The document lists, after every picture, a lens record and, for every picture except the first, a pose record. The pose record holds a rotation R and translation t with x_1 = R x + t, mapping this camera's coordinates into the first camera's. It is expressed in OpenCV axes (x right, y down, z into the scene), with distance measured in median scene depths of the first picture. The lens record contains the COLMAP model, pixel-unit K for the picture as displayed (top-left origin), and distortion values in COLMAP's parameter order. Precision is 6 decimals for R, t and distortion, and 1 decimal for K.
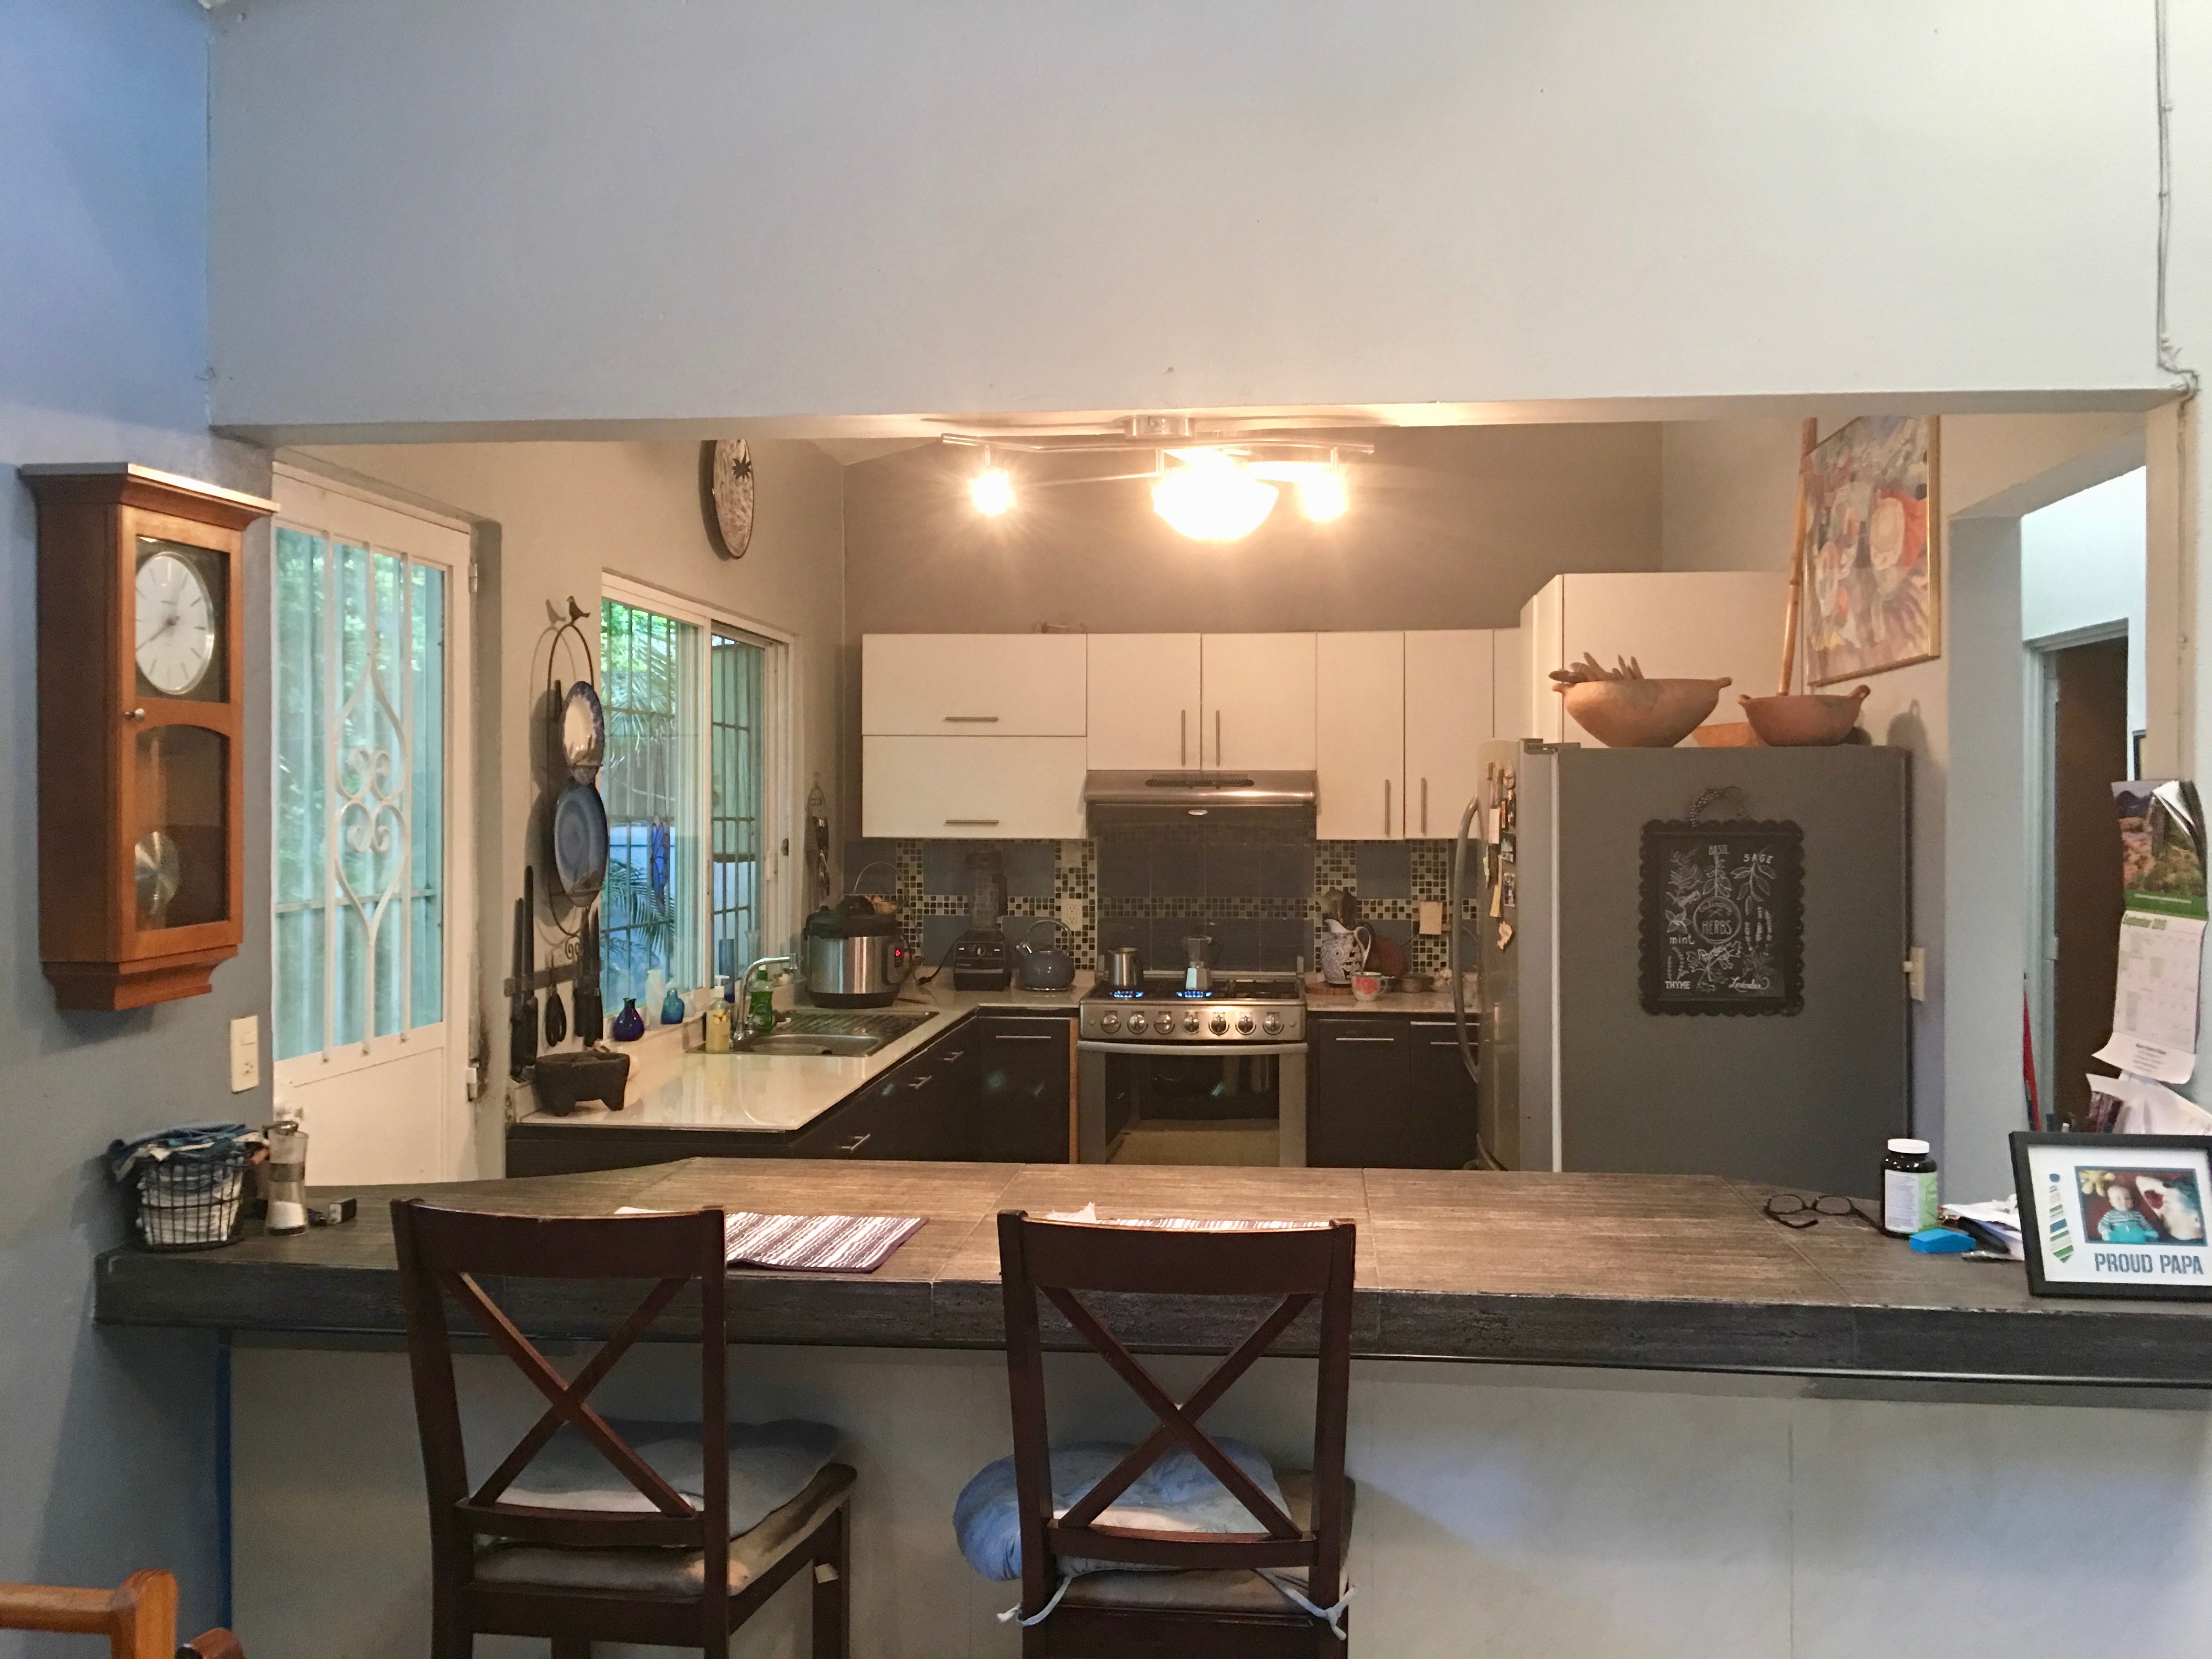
lens RADIAL K [[1849.9, 0, 1115.2], [0, 1849.9, 817.0], [0, 0, 1]] dist [0.069667, -0.107091]
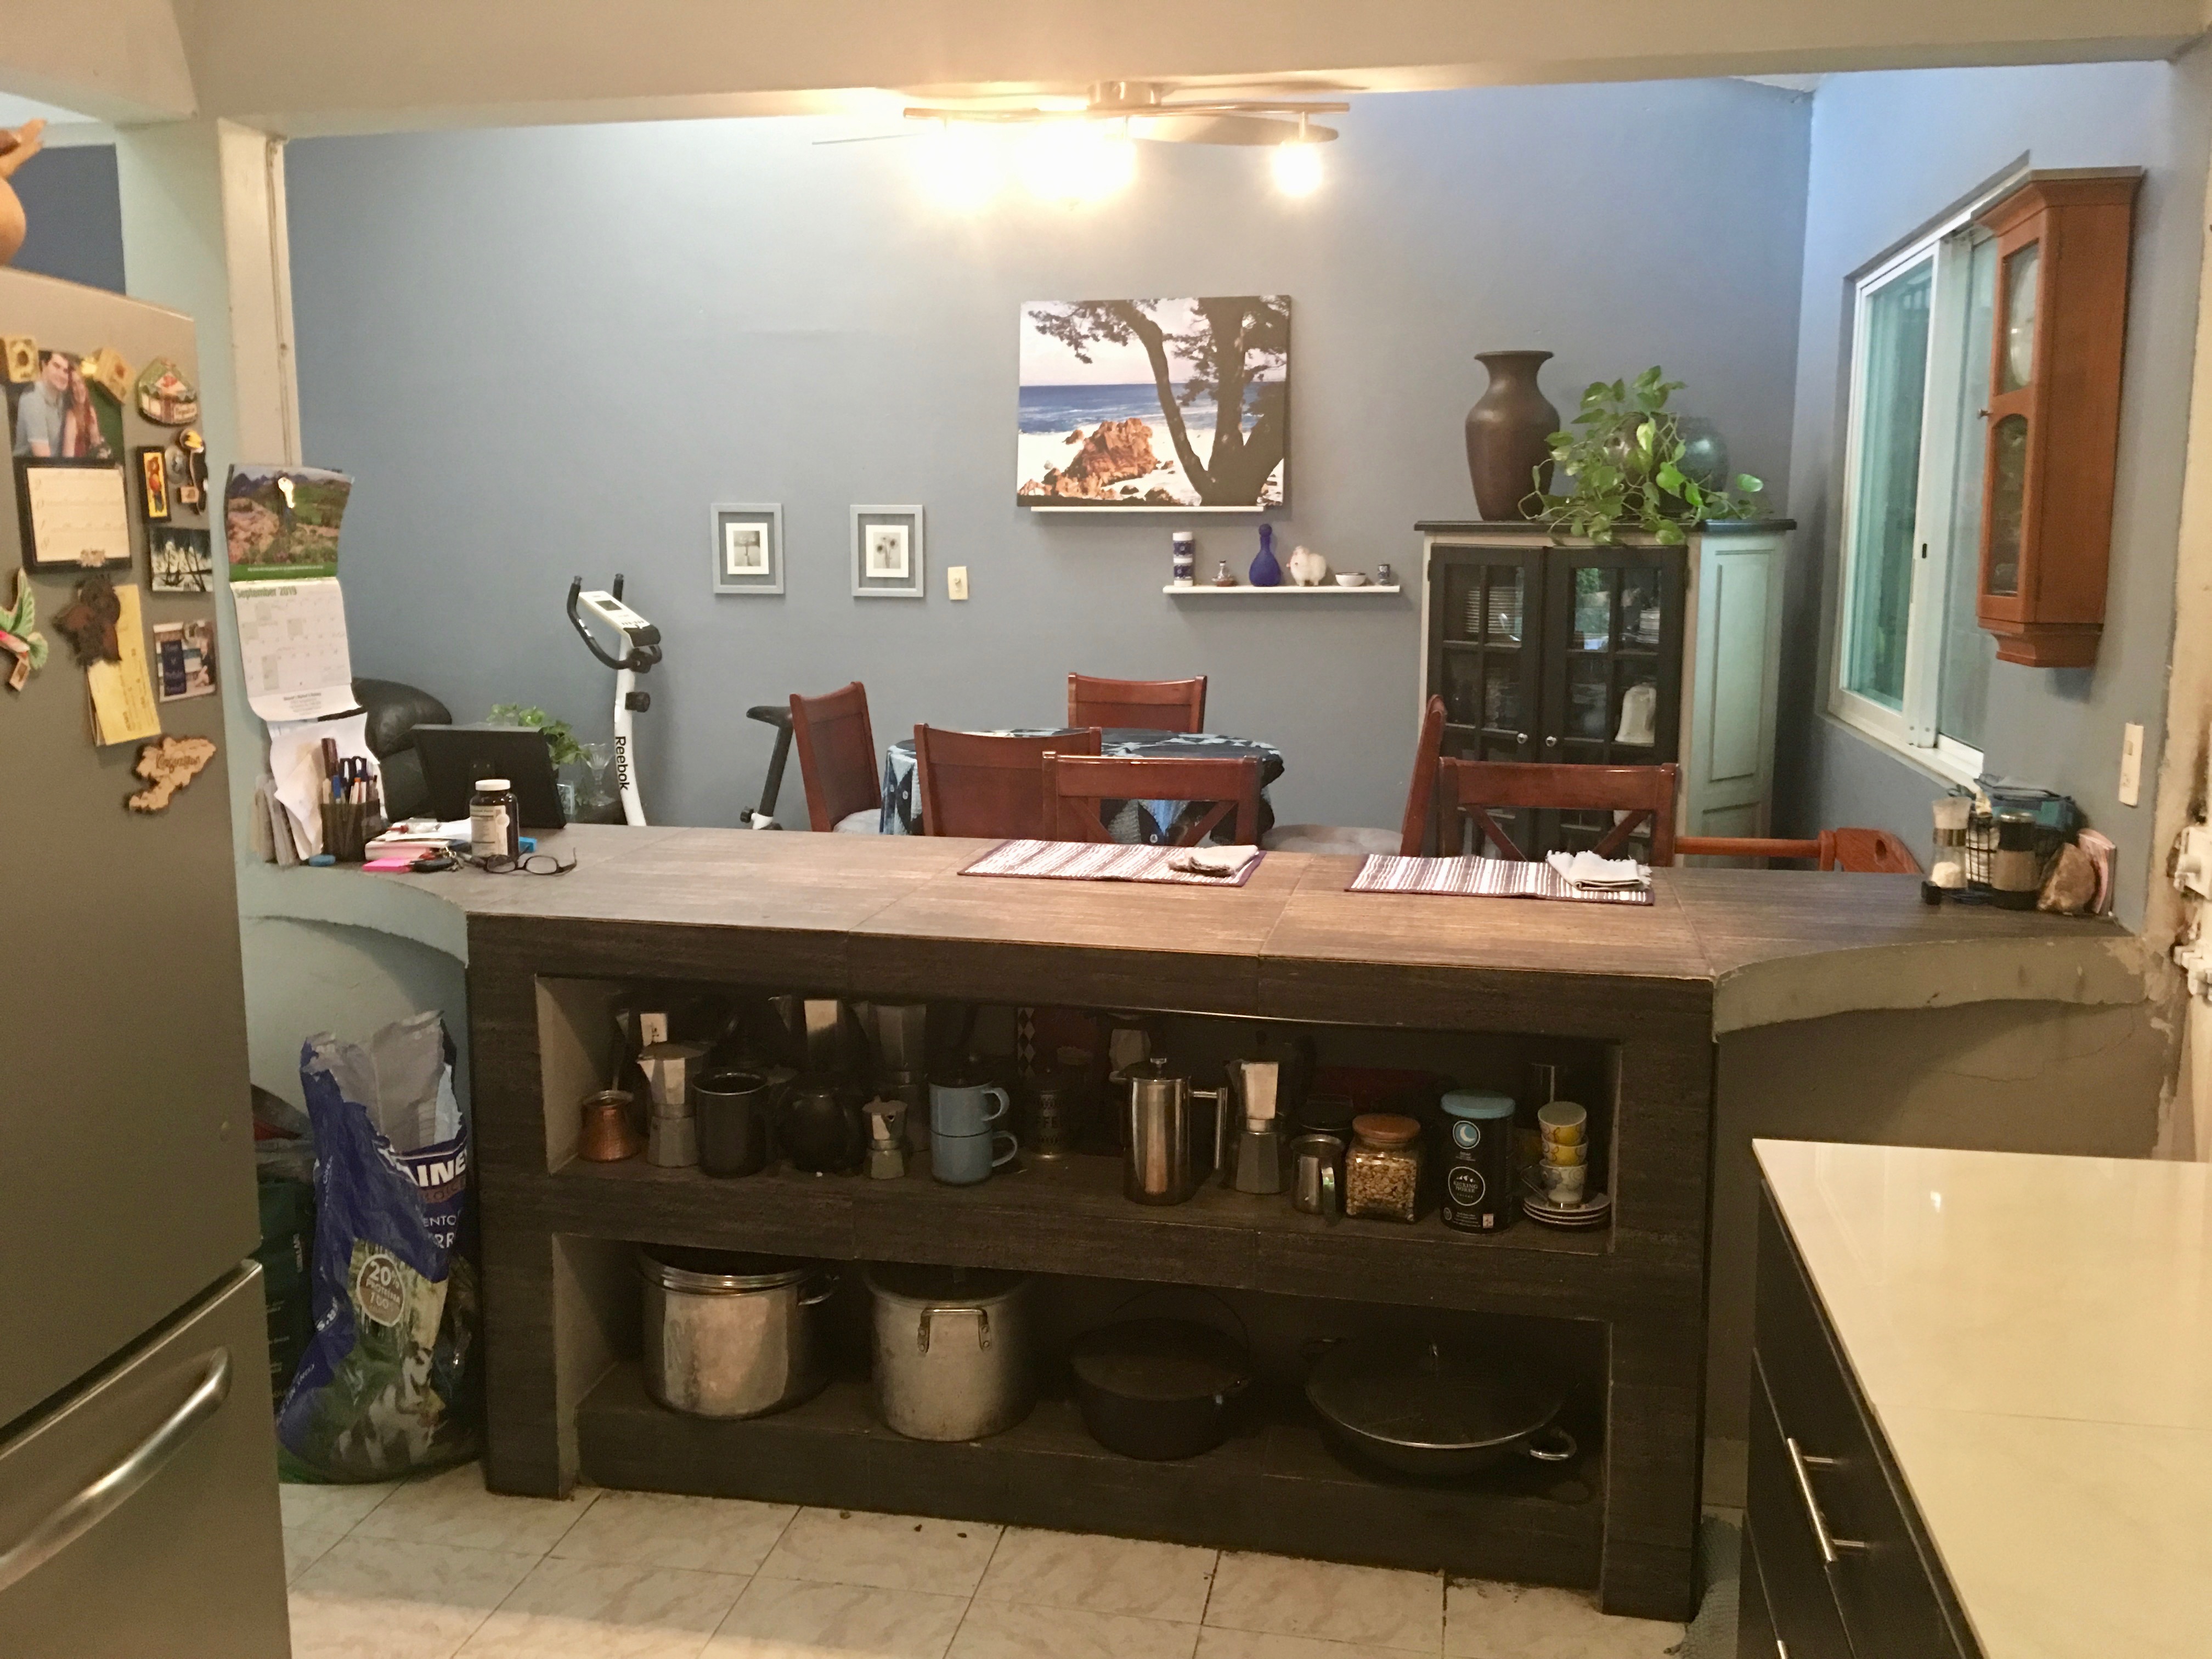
lens RADIAL K [[1849.9, 0, 1109.3], [0, 1849.9, 808.9], [0, 0, 1]] dist [0.069667, -0.107091]
pose [[-0.995392, -0.015151, 0.094681, -0.031994], [0.000084, 0.987298, 0.158877, 0.002773], [-0.095886, 0.158153, -0.982748, 0.954456]]
